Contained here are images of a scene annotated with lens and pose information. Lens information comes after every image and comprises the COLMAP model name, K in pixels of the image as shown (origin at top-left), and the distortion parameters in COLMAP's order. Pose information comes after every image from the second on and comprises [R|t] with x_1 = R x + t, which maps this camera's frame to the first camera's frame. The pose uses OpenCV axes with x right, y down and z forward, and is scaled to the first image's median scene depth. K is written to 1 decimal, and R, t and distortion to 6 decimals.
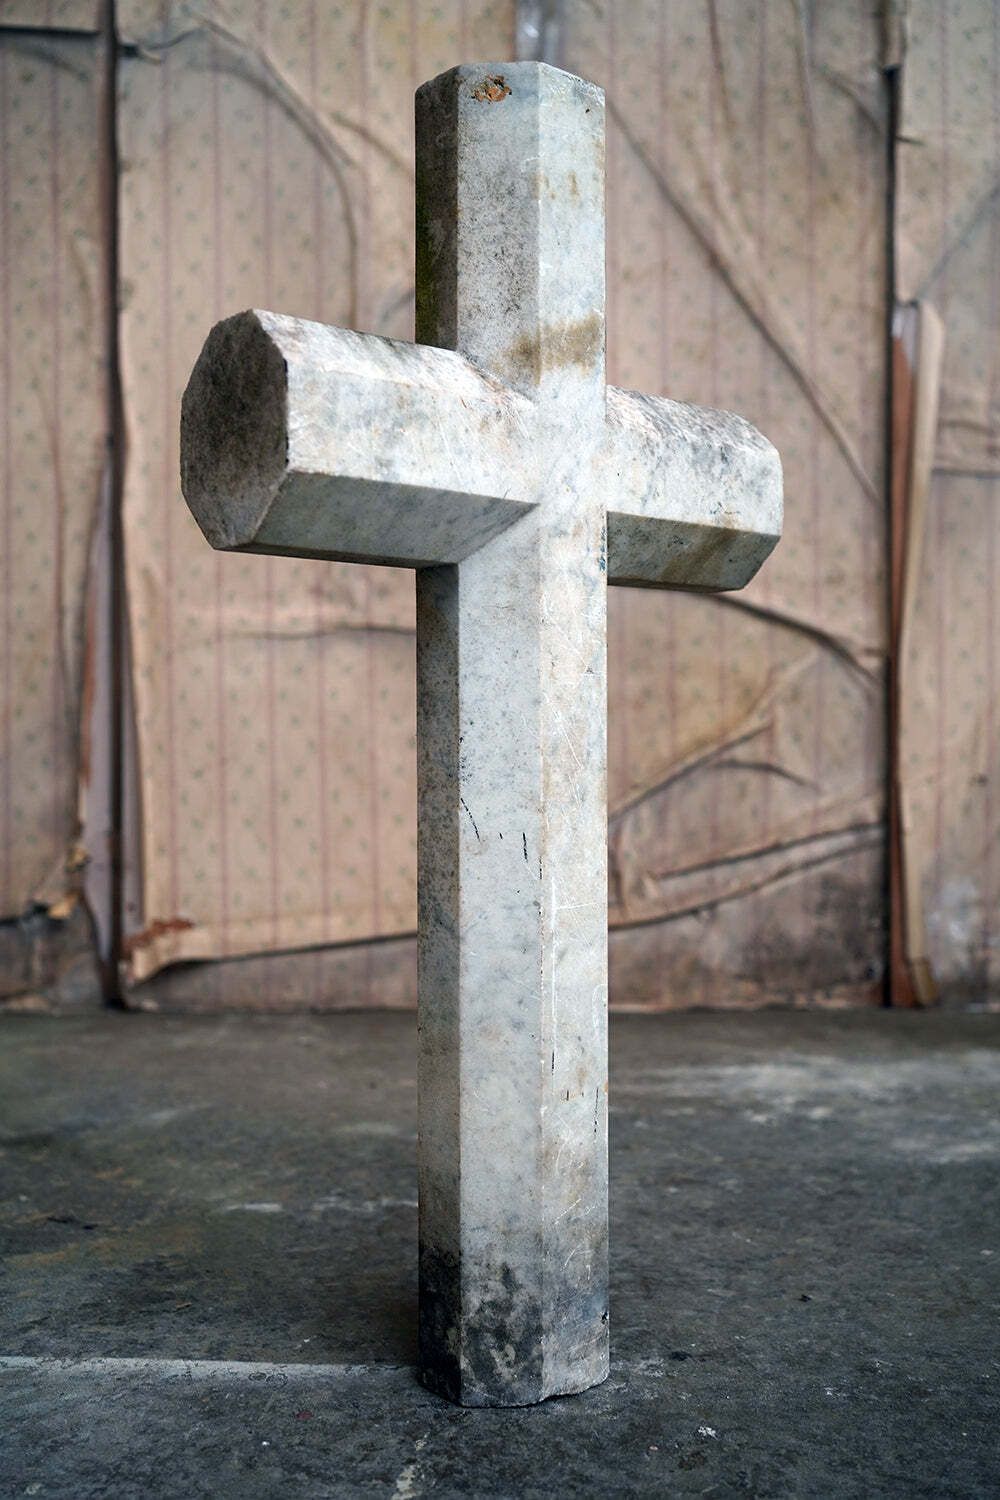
lens RADIAL K [[1523.5, 0, 507.4], [0, 1523.5, 747.0], [0, 0, 1]] dist [0.029295, 0.000000]
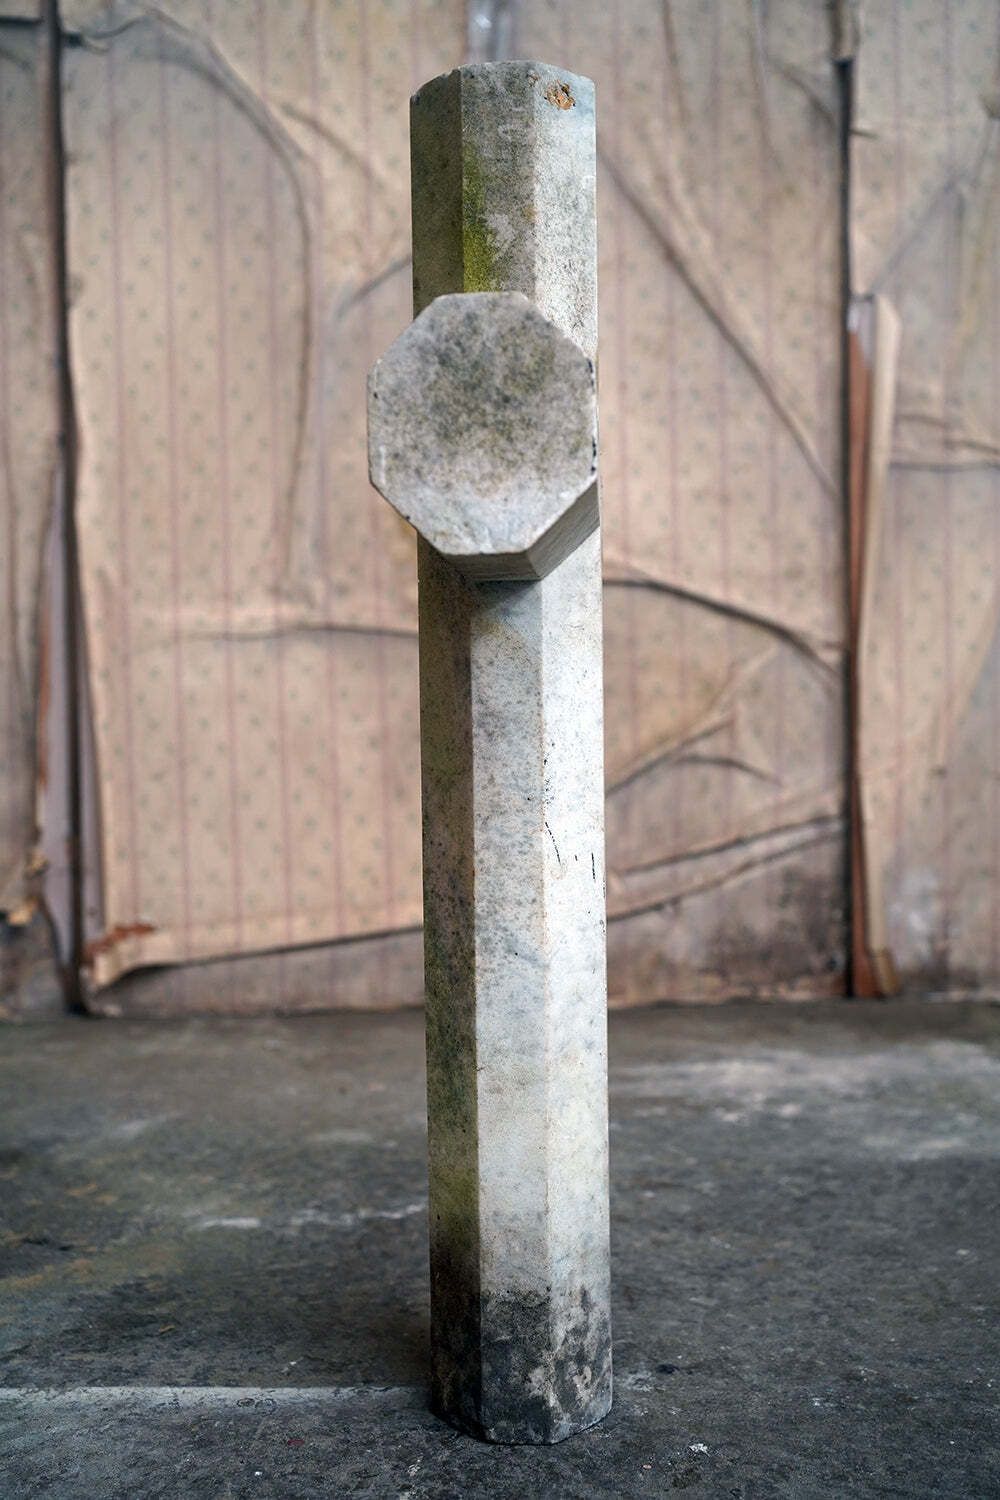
lens RADIAL K [[1523.5, 0, 507.7], [0, 1523.5, 755.3], [0, 0, 1]] dist [0.029295, 0.000000]
pose [[0.999340, -0.014018, 0.033505, -0.008670], [0.013458, 0.999767, 0.016871, -0.010098], [-0.033734, -0.016409, 0.999296, 0.002636]]
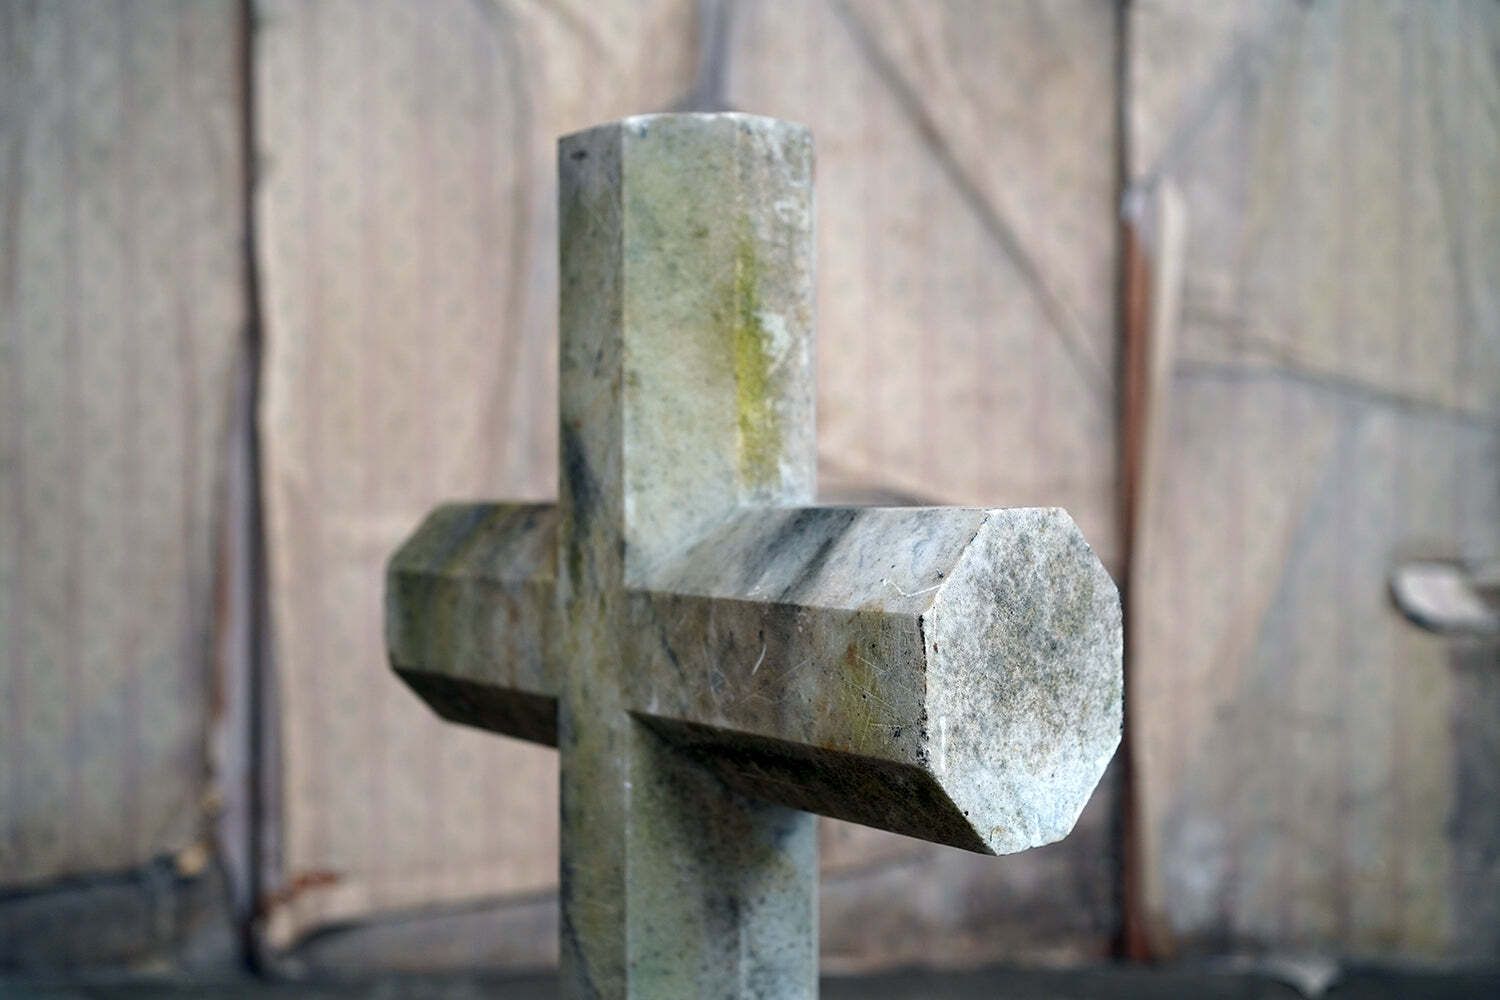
lens RADIAL K [[1523.5, 0, 752.0], [0, 1523.5, 505.8], [0, 0, 1]] dist [0.029295, 0.000000]
pose [[0.999745, -0.001328, 0.022554, 0.011955], [0.001217, 0.999987, 0.004918, -0.103974], [-0.022560, -0.004889, 0.999734, 0.108120]]
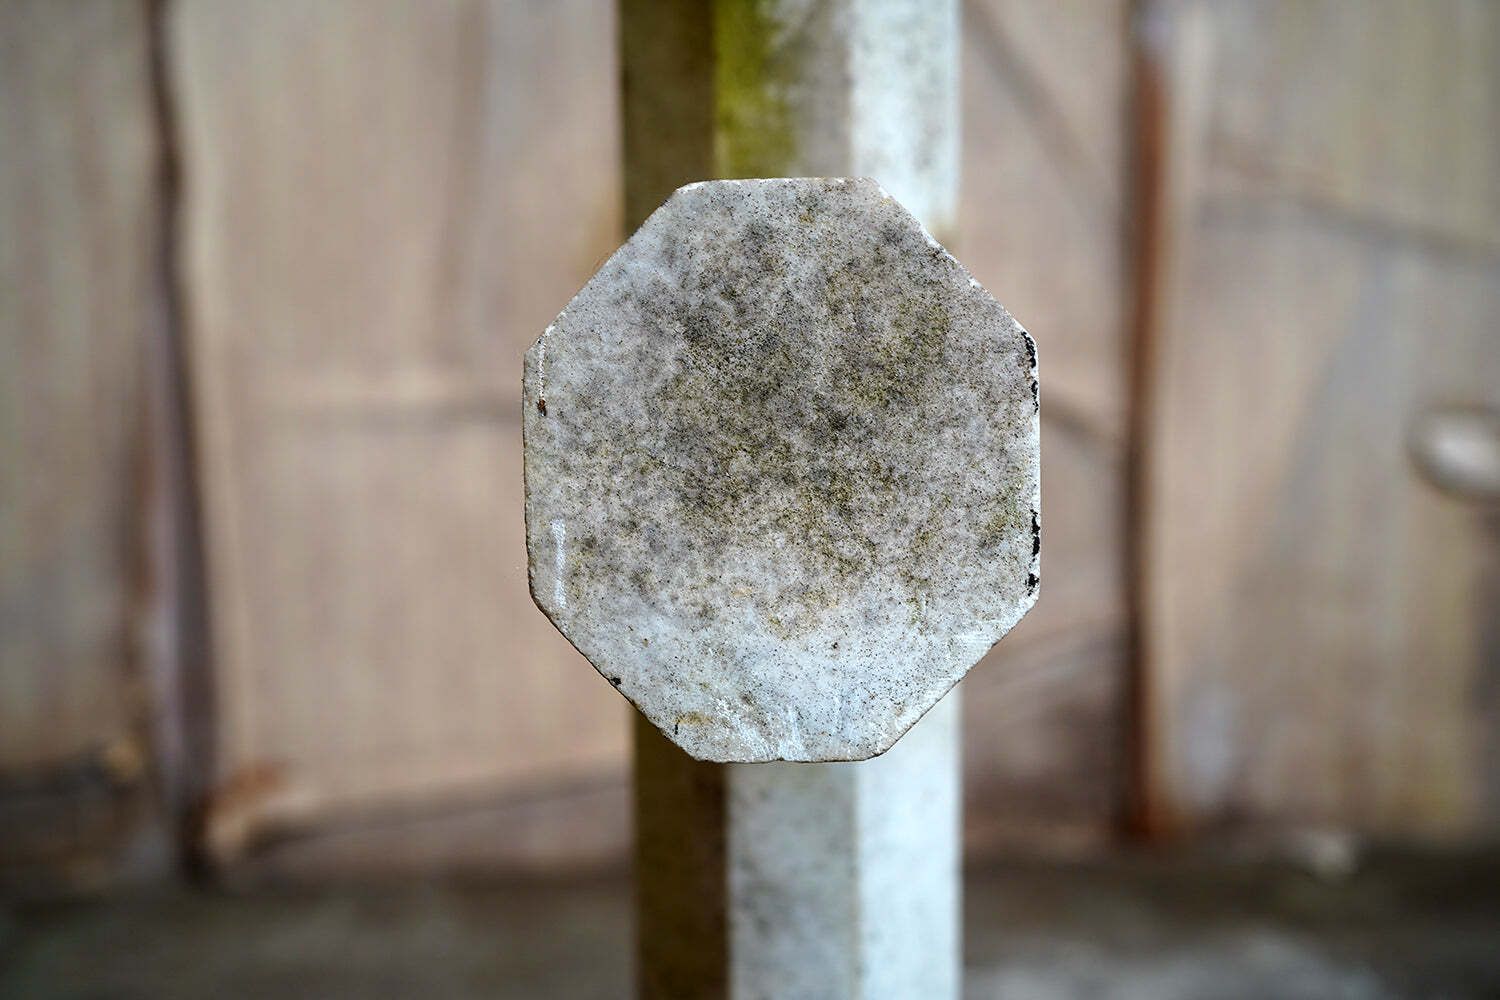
lens RADIAL K [[1523.5, 0, 769.3], [0, 1523.5, 506.6], [0, 0, 1]] dist [0.029295, 0.000000]
pose [[0.996872, -0.015701, 0.077456, -0.014746], [0.009982, 0.997233, 0.073672, -0.082750], [-0.078398, -0.072668, 0.994270, 0.184409]]
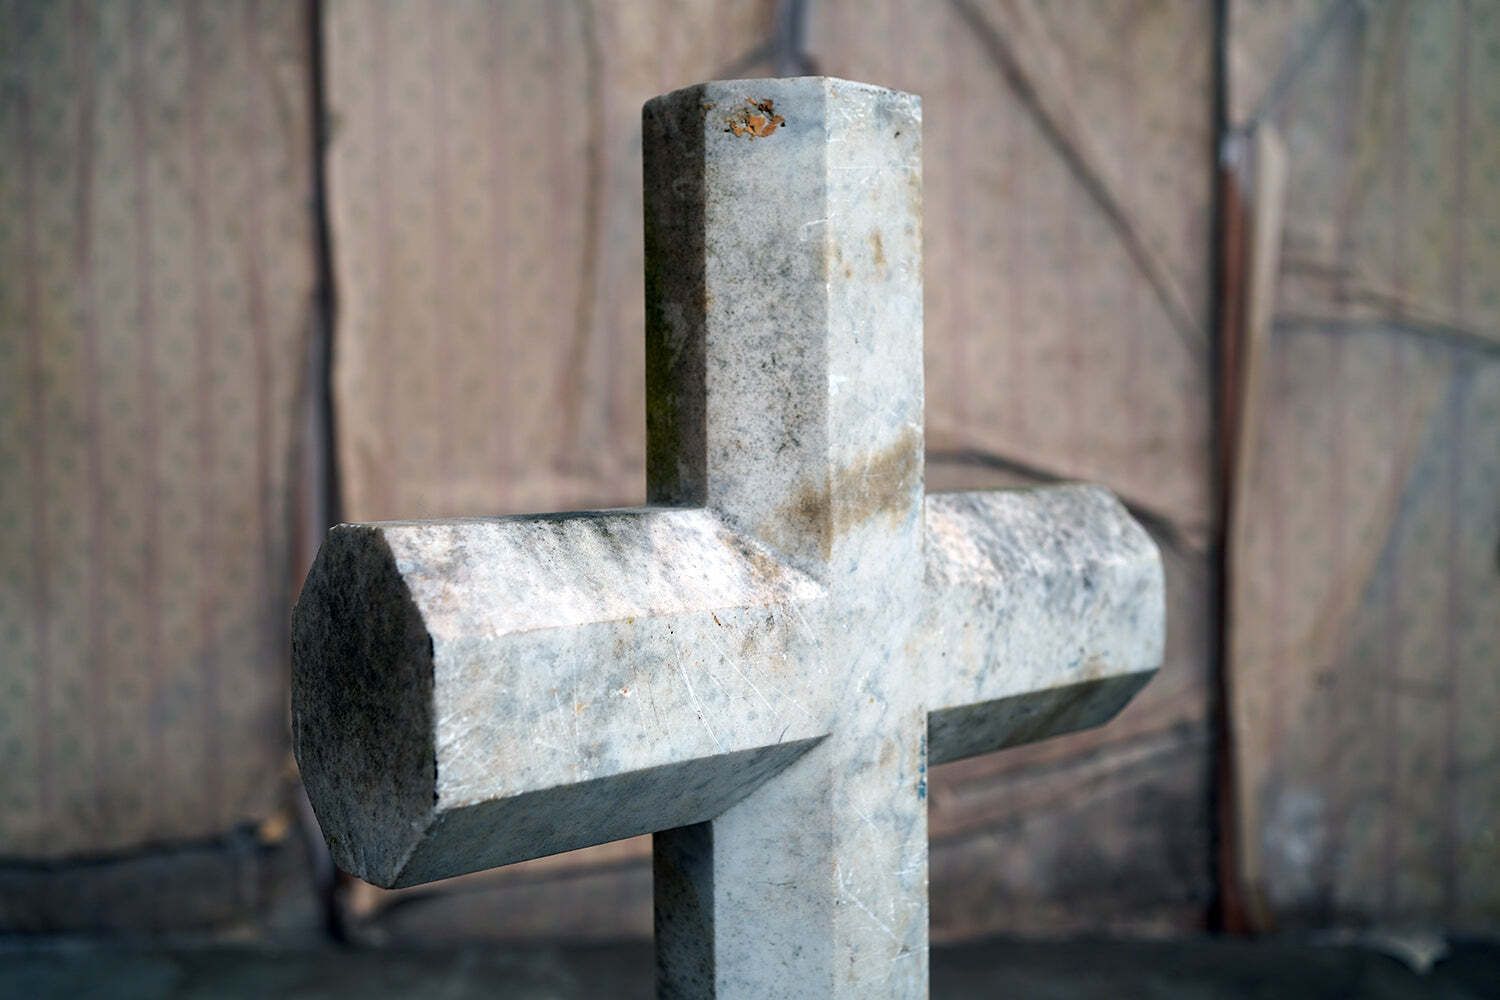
lens RADIAL K [[1523.5, 0, 747.9], [0, 1523.5, 501.4], [0, 0, 1]] dist [0.029295, 0.000000]
pose [[0.999798, -0.008469, -0.018205, -0.001083], [0.009153, 0.999244, 0.037793, -0.114100], [0.017871, -0.037952, 0.999120, 0.130162]]
